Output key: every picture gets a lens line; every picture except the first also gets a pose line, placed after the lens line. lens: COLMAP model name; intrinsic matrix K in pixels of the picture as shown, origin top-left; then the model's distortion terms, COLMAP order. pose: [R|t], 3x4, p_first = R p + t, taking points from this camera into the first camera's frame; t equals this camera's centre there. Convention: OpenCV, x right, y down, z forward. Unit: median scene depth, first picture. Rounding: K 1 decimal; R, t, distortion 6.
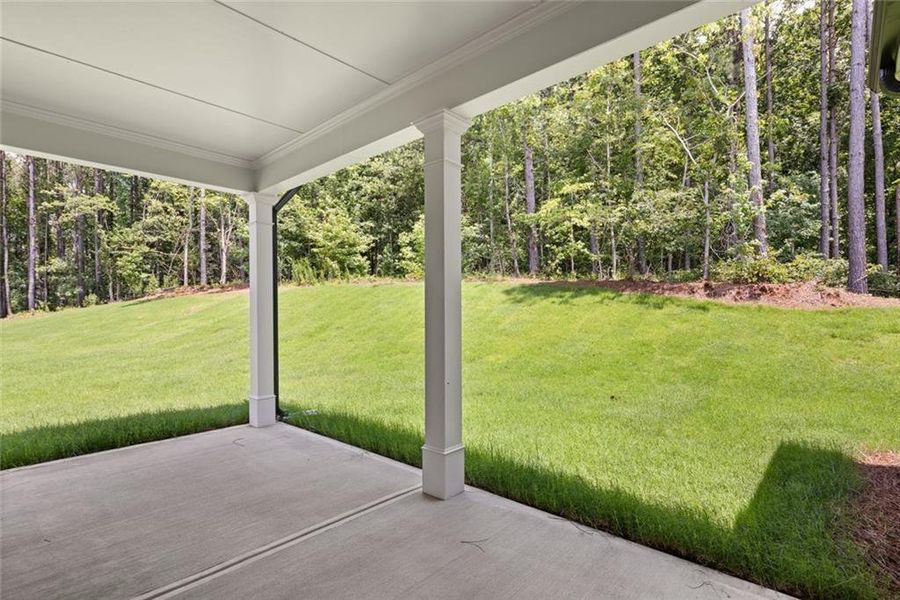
lens RADIAL K [[436.4, 0, 448.9], [0, 436.4, 310.9], [0, 0, 1]] dist [0.003105, -0.000305]
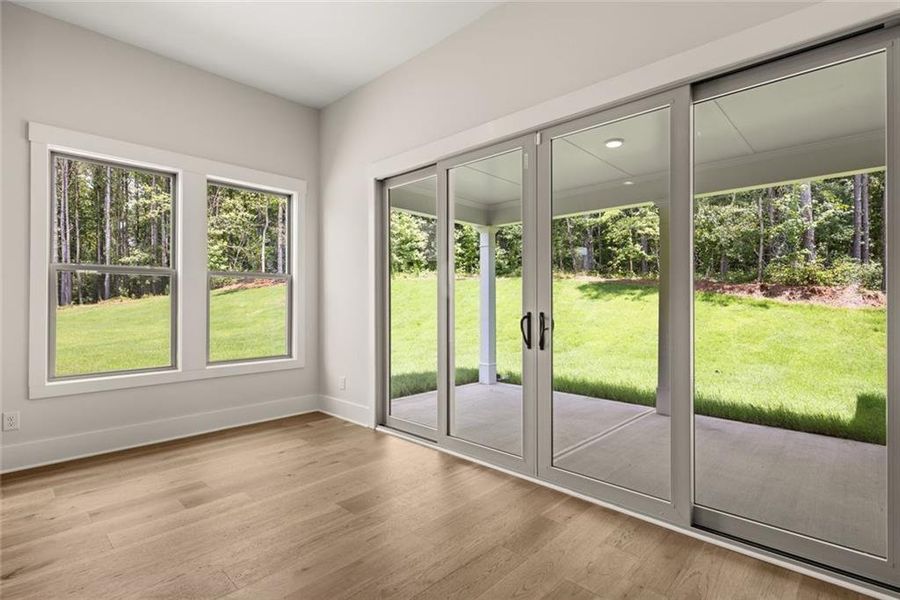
lens RADIAL K [[435.0, 0, 450.0], [0, 435.0, 300.0], [0, 0, 1]] dist [0.001134, -0.000646]
pose [[0.999560, 0.014003, -0.026142, -0.227802], [-0.014099, 0.999894, -0.003500, -0.005380], [0.026090, 0.003867, 0.999652, -0.207045]]
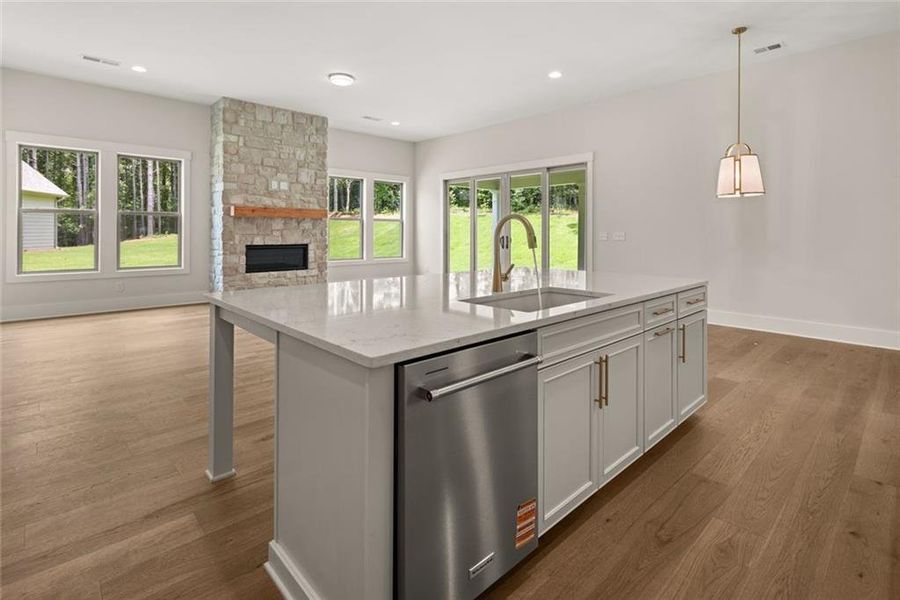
lens RADIAL K [[436.0, 0, 450.9], [0, 436.0, 231.2], [0, 0, 1]] dist [-0.000955, -0.000475]
pose [[0.996534, 0.017169, -0.081393, -0.215194], [-0.017405, 0.999846, -0.002195, -0.004534], [0.081343, 0.003604, 0.996680, -0.712553]]
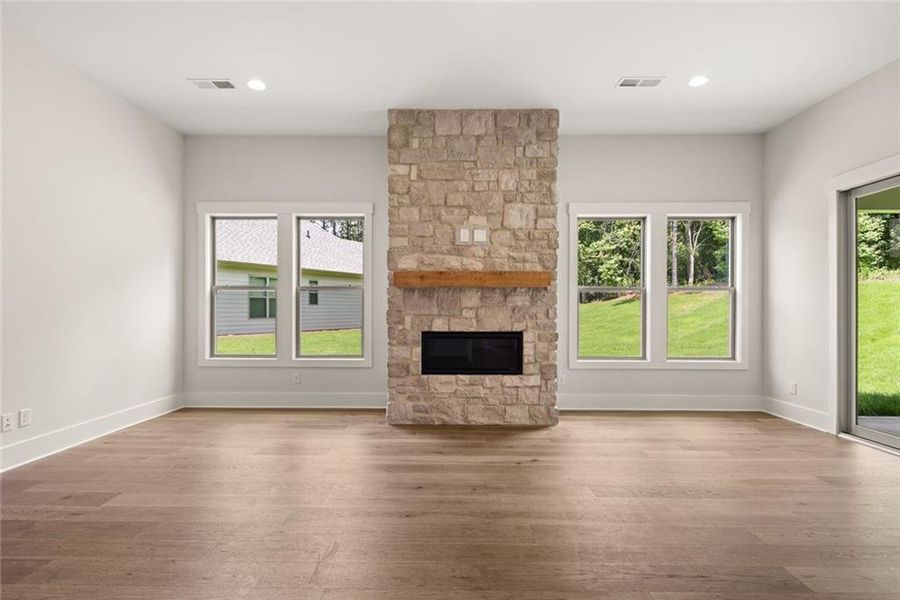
lens RADIAL K [[436.4, 0, 448.9], [0, 436.4, 310.9], [0, 0, 1]] dist [0.003105, -0.000305]
pose [[0.657920, 0.016552, -0.752906, -0.237208], [-0.011712, 0.999862, 0.011747, -0.005037], [0.752997, 0.001089, 0.658024, -0.345977]]
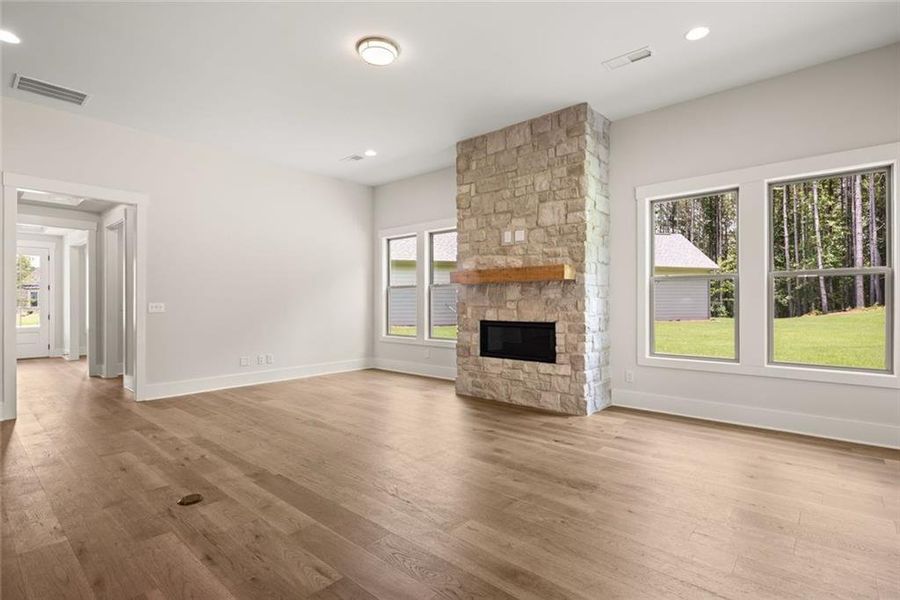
lens RADIAL K [[442.1, 0, 450.0], [0, 442.1, 300.0], [0, 0, 1]] dist [0.015023, -0.000176]
pose [[0.008618, 0.007378, -0.999936, -0.057155], [0.001229, 0.999972, 0.007389, -0.007359], [0.999962, -0.001293, 0.008608, -0.124831]]
